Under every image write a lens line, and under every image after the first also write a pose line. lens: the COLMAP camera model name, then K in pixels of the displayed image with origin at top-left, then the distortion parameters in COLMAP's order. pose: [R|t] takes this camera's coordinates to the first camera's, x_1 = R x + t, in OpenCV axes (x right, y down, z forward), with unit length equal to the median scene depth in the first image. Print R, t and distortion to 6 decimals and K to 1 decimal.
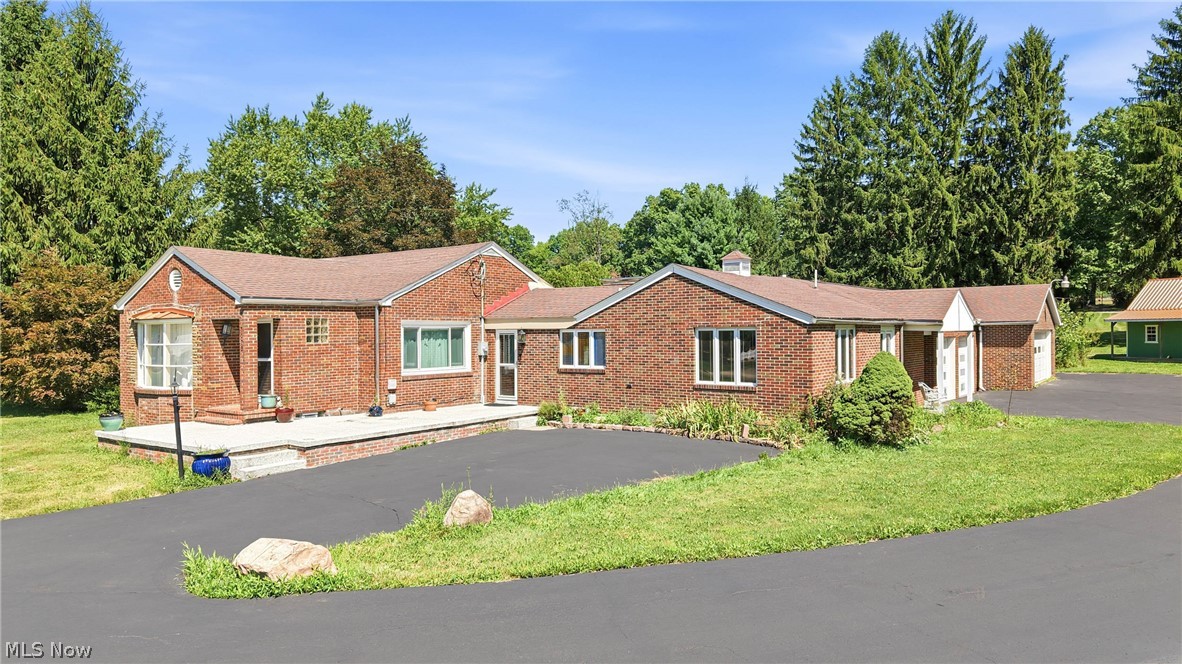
lens RADIAL K [[791.2, 0, 591.0], [0, 791.2, 331.9], [0, 0, 1]] dist [0.046086, -0.023376]
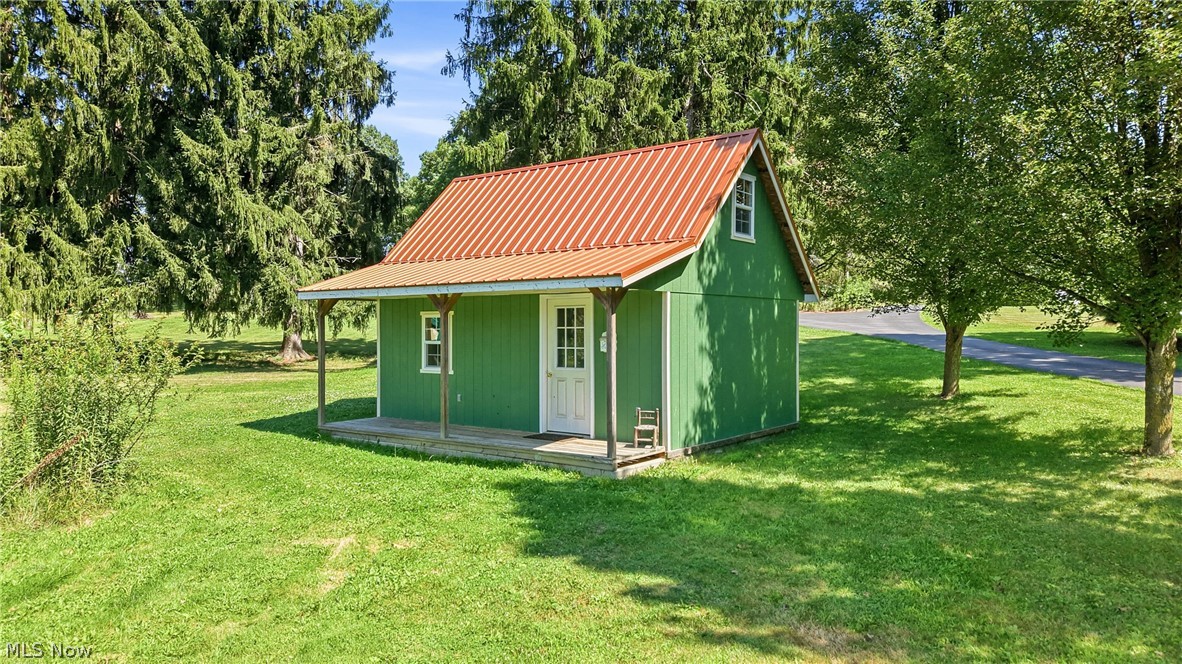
lens RADIAL K [[791.2, 0, 591.0], [0, 791.2, 332.9], [0, 0, 1]] dist [0.046086, -0.023376]
pose [[0.816405, -0.000958, 0.577479, 1.245708], [0.004159, 0.999982, -0.004221, 0.001131], [-0.577465, 0.005848, 0.816395, 1.576088]]
